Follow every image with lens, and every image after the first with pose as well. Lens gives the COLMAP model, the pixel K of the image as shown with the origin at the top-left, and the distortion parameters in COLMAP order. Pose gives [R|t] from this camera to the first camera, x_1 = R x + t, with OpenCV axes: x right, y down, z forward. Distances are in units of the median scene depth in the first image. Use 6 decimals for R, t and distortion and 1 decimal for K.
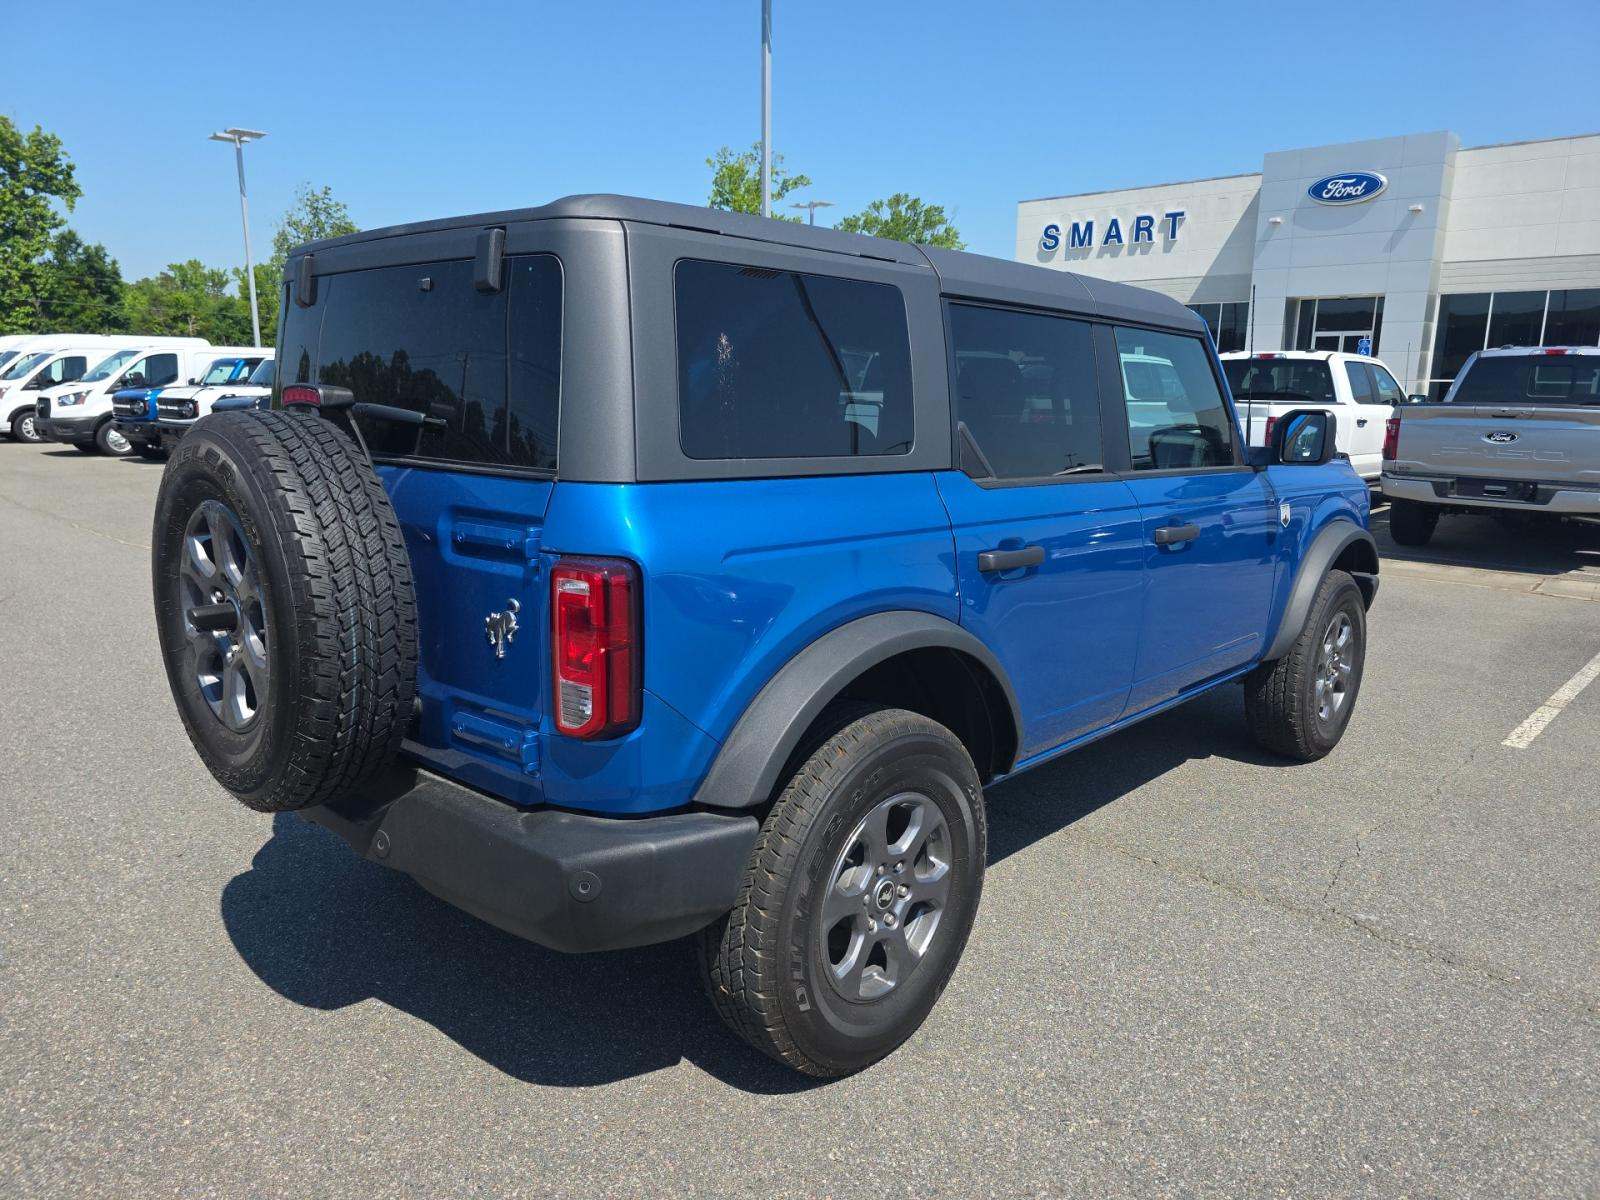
lens RADIAL K [[1126.3, 0, 820.6], [0, 1126.3, 602.9], [0, 0, 1]] dist [-0.049562, -0.000205]
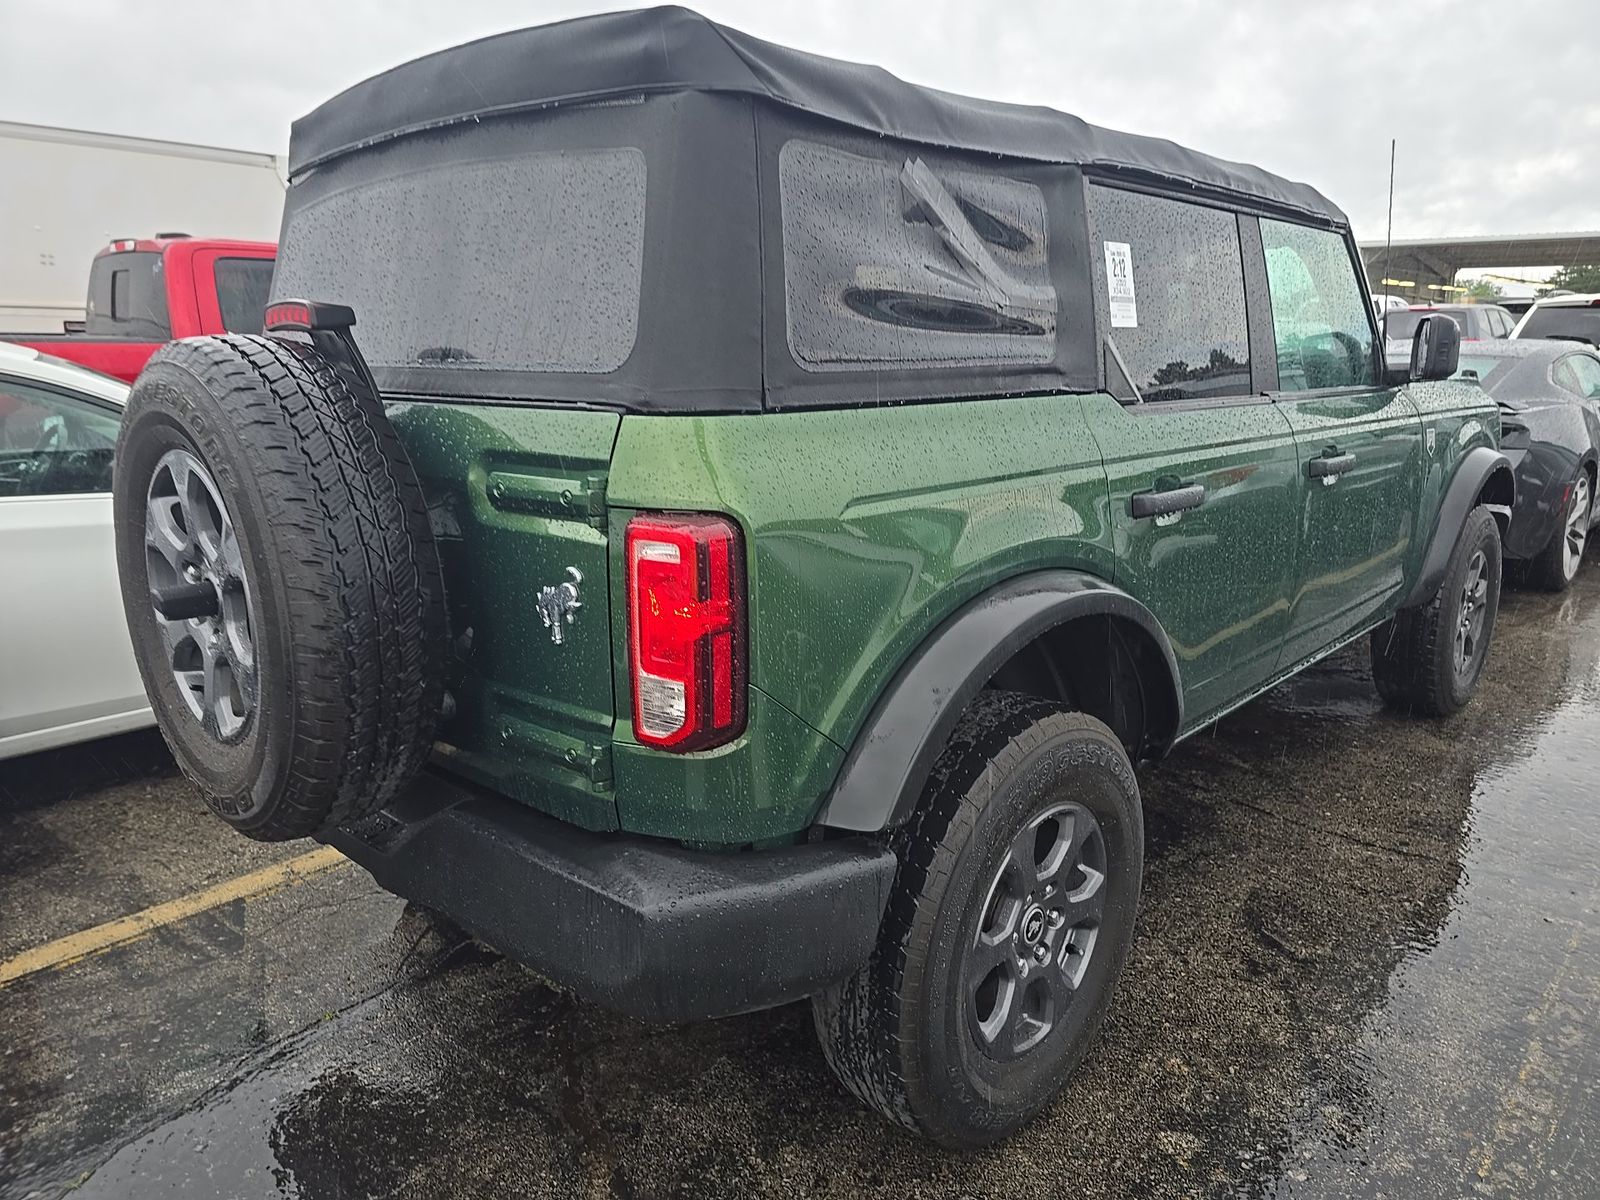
lens RADIAL K [[1130.6, 0, 755.1], [0, 1130.6, 605.6], [0, 0, 1]] dist [0.001418, 0.002097]
pose [[0.999388, -0.016284, -0.030946, -0.122780], [0.017971, 0.998322, 0.055048, -0.018182], [0.029997, -0.055571, 0.998004, 0.218695]]
